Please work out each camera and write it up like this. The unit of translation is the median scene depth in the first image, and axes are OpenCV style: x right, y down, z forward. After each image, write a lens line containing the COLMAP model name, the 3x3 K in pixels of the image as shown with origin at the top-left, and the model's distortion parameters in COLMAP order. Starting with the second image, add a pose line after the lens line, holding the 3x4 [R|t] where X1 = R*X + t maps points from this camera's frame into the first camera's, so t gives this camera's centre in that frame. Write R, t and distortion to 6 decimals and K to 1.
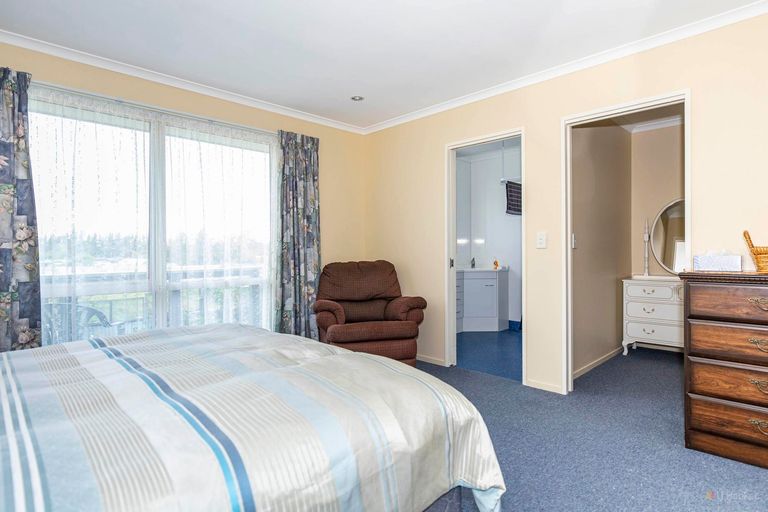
lens RADIAL K [[399.7, 0, 386.6], [0, 399.7, 253.0], [0, 0, 1]] dist [-0.001892, 0.002833]
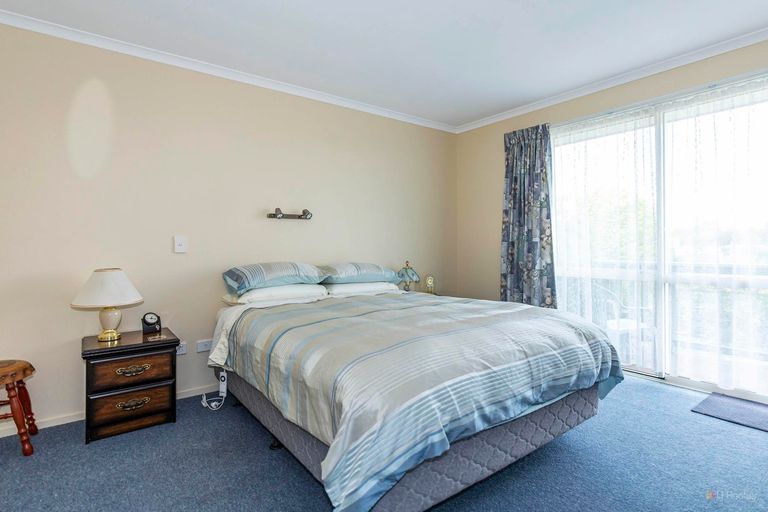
lens RADIAL K [[389.5, 0, 386.3], [0, 389.5, 251.9], [0, 0, 1]] dist [-0.000488, 0.000055]
pose [[-0.115525, 0.021485, -0.993072, 0.603437], [-0.001207, 0.999762, 0.021770, -0.001980], [0.993304, 0.003714, -0.115472, 0.558694]]
